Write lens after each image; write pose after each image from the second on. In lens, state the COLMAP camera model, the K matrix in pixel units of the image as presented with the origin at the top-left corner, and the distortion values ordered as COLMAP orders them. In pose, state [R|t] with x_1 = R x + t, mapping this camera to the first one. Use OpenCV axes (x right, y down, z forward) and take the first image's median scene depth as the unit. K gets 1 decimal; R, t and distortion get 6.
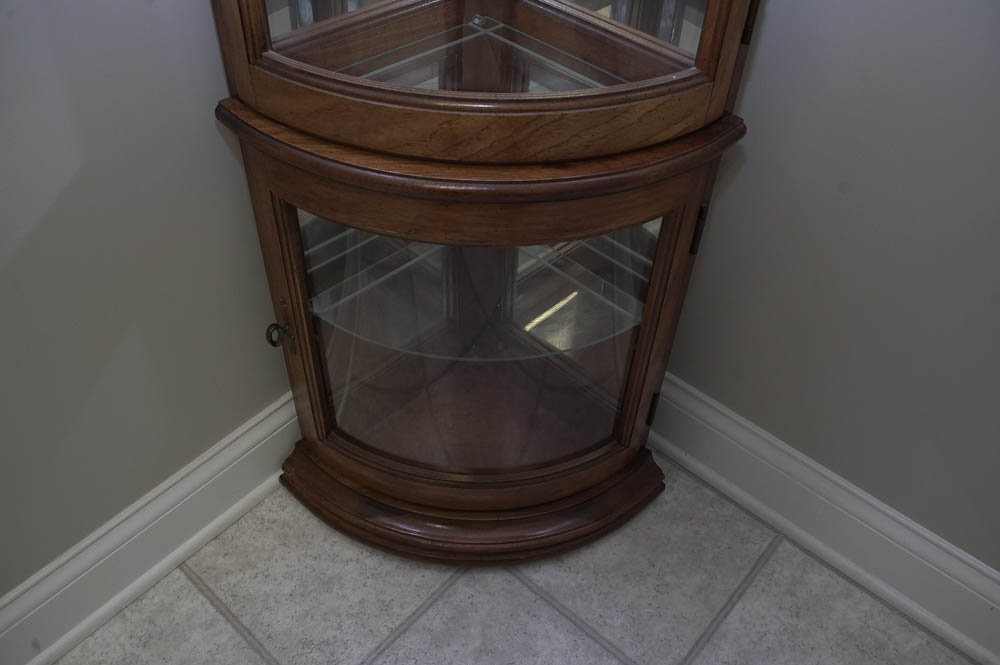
lens RADIAL K [[837.2, 0, 503.3], [0, 837.2, 343.8], [0, 0, 1]] dist [-0.070377, 0.004015]
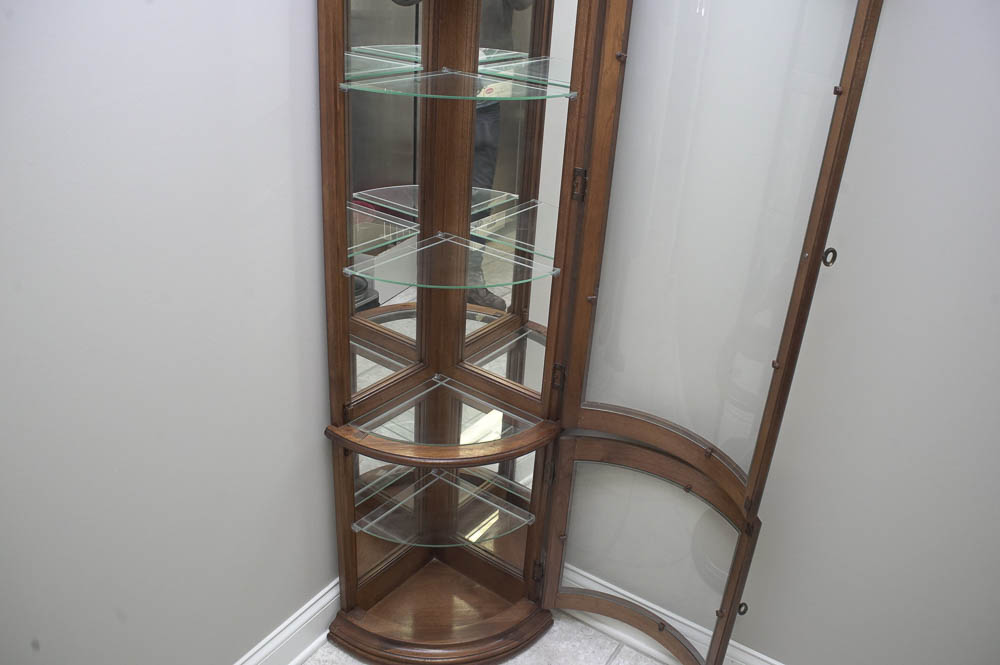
lens RADIAL K [[837.2, 0, 503.3], [0, 837.2, 343.8], [0, 0, 1]] dist [-0.070377, 0.004015]
pose [[0.989378, -0.049590, 0.136647, -0.117434], [0.088919, 0.950096, -0.299018, 0.134374], [-0.114999, 0.307992, 0.944413, -0.807303]]
